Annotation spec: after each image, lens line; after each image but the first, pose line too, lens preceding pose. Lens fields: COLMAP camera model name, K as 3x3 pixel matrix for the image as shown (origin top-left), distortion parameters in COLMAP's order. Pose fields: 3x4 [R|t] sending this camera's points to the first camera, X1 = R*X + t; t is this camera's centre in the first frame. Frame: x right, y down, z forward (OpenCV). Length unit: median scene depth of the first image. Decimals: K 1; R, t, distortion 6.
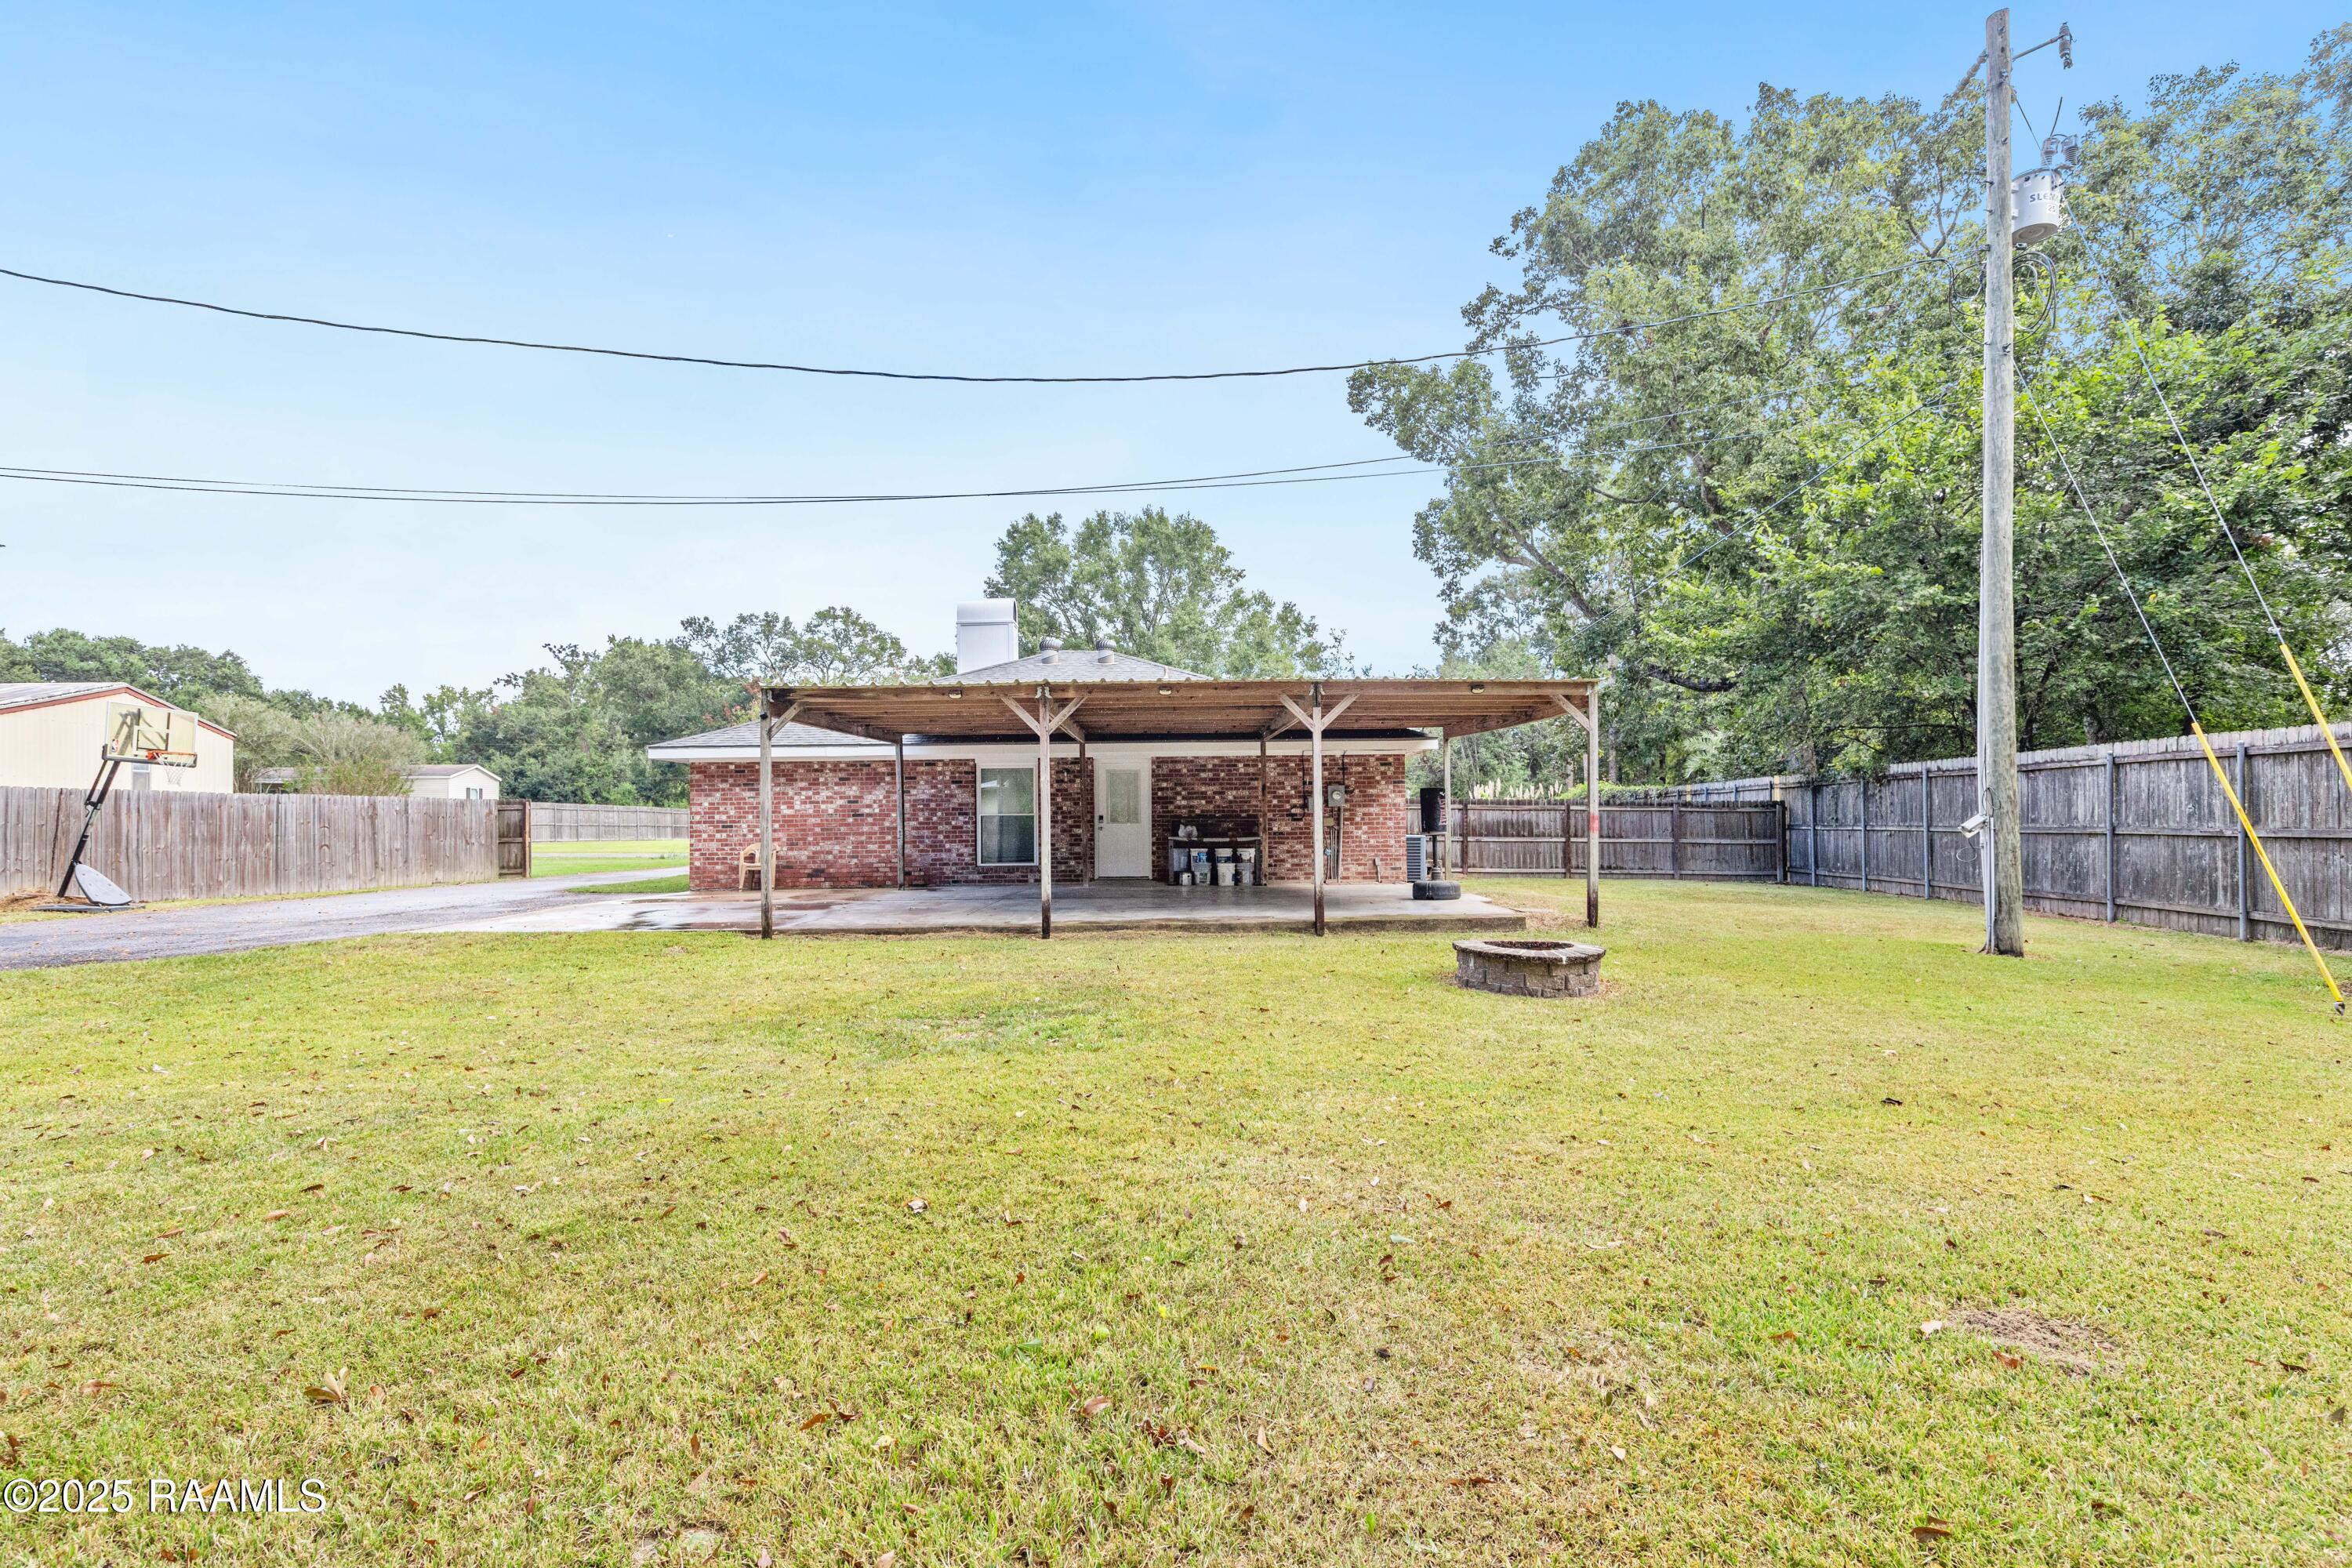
lens RADIAL K [[1070.8, 0, 1191.3], [0, 1070.8, 832.1], [0, 0, 1]] dist [0.008096, -0.000510]
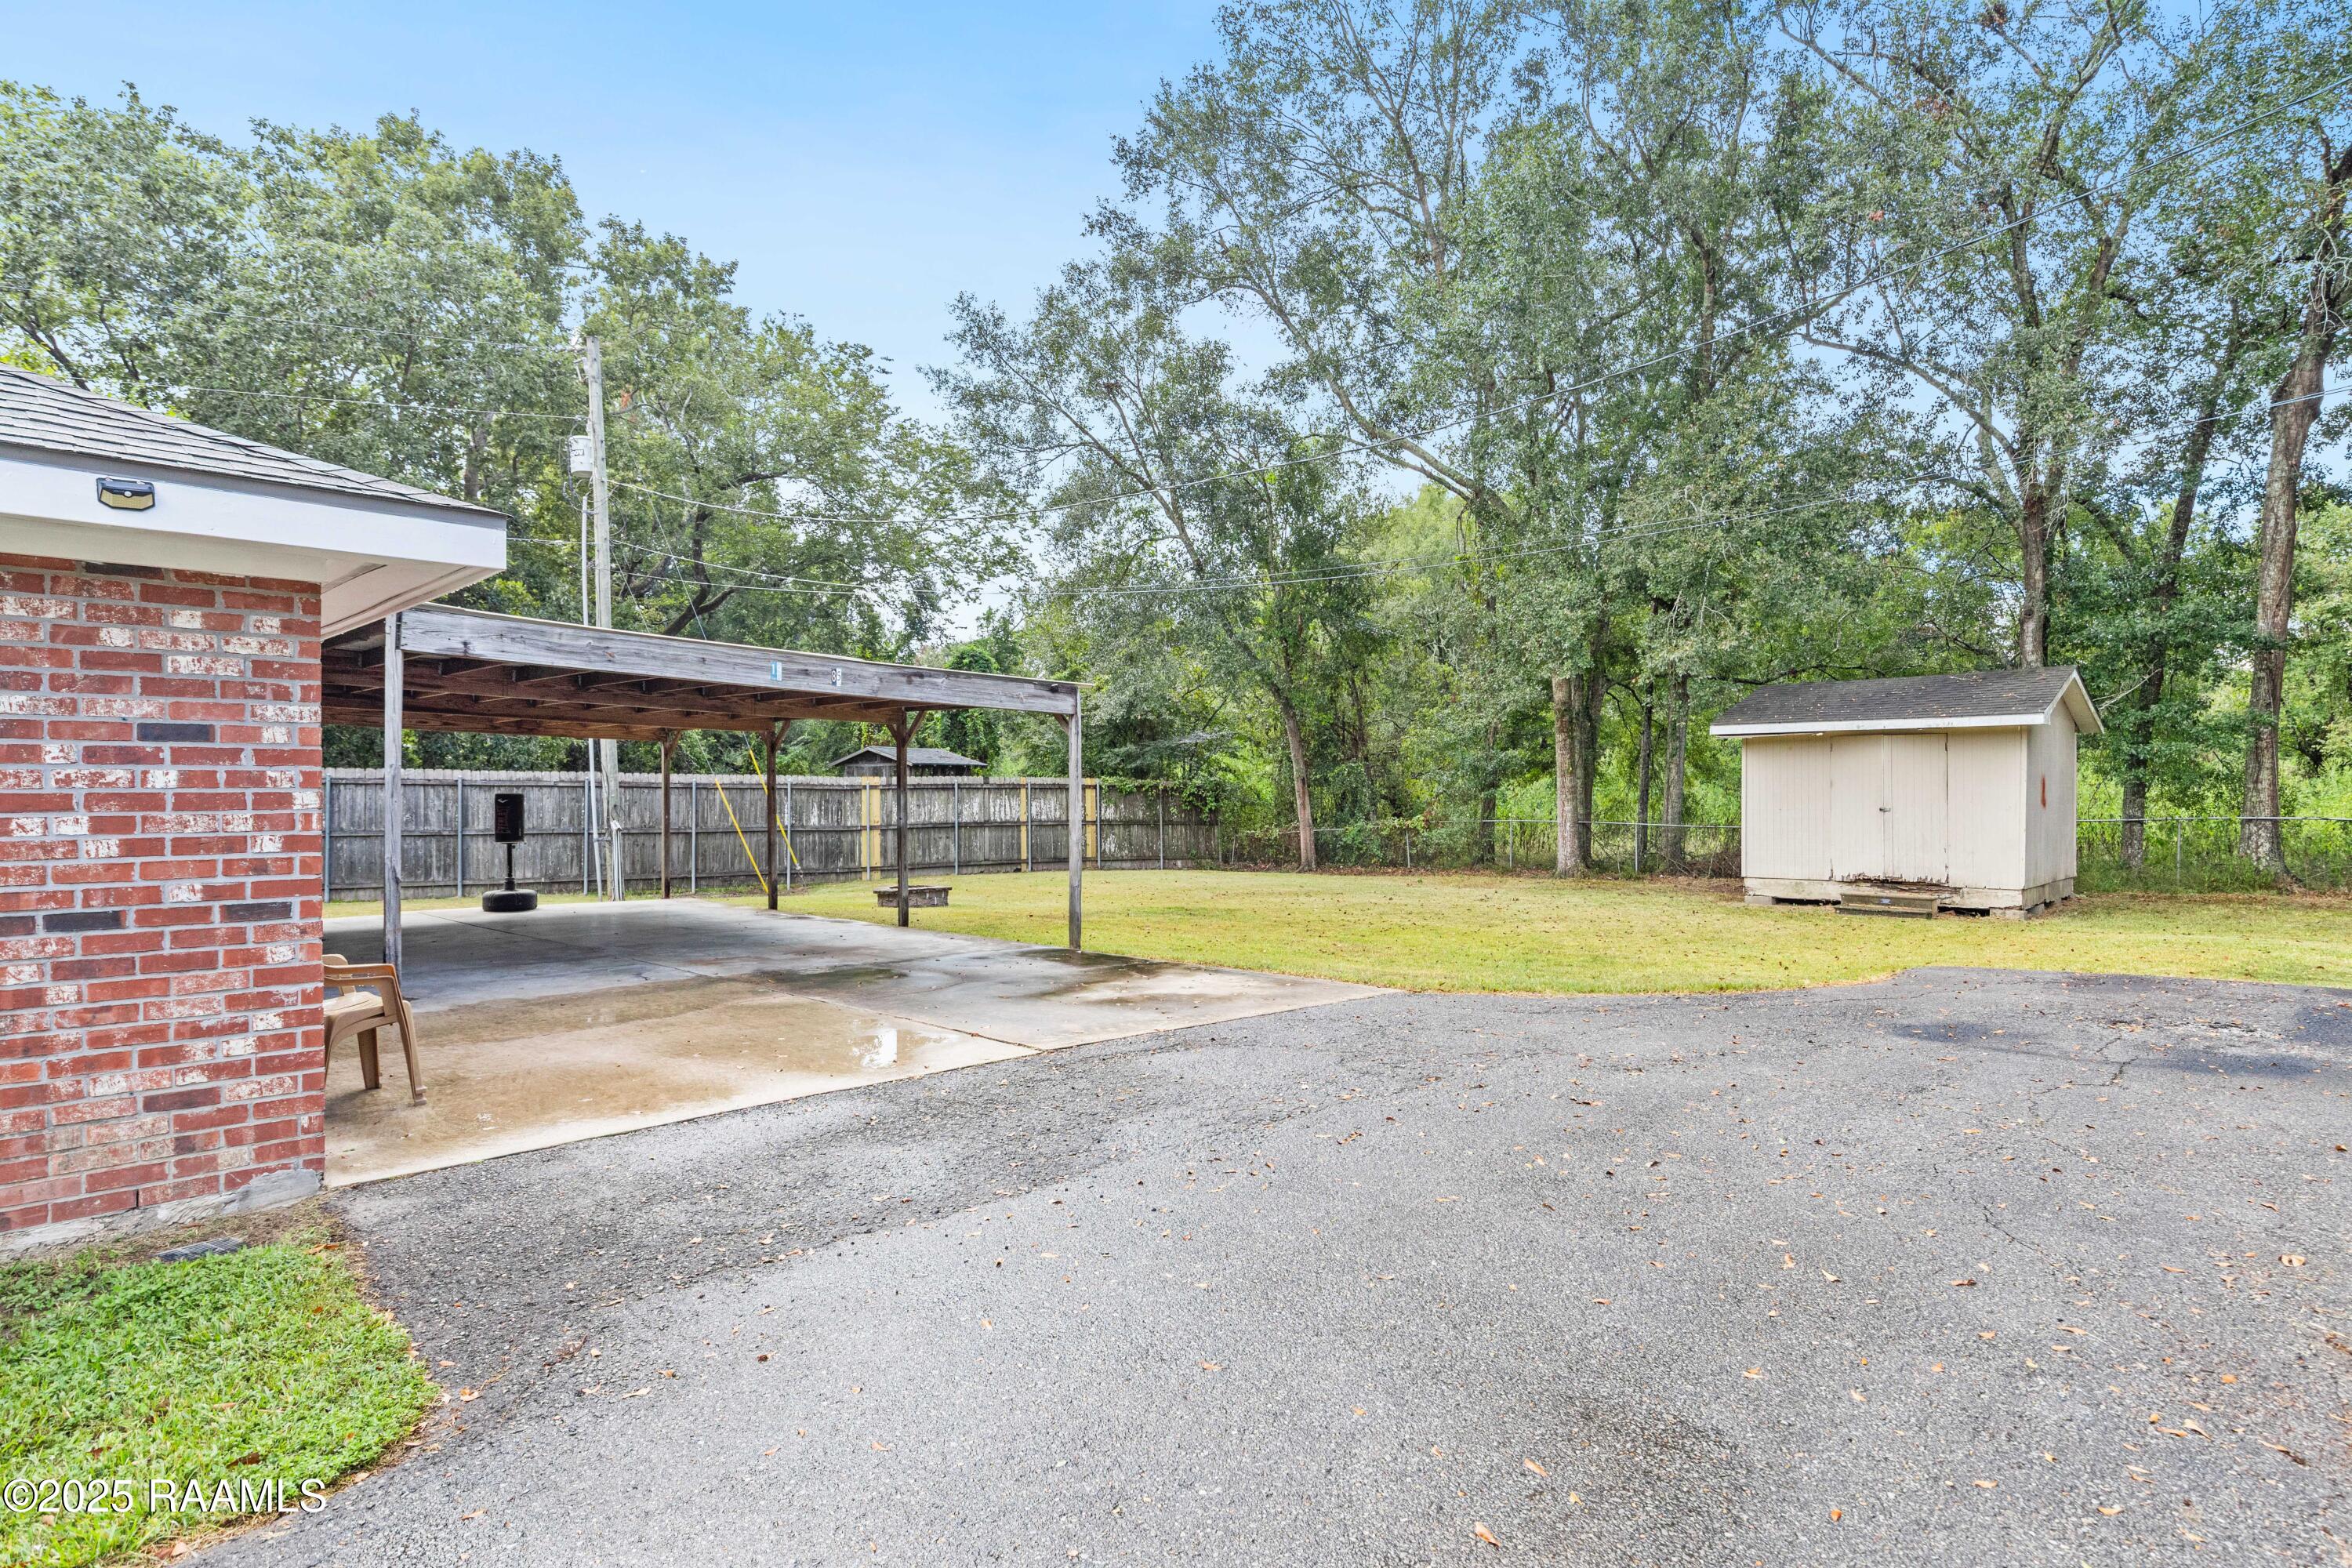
lens RADIAL K [[1243.9, 0, 1176.0], [0, 1243.9, 784.0], [0, 0, 1]] dist [0.009687, -0.001499]
pose [[-0.704151, 0.020767, 0.709747, -0.763789], [0.014030, 0.999784, -0.015335, -0.018662], [-0.709912, -0.000840, -0.704290, 1.040128]]
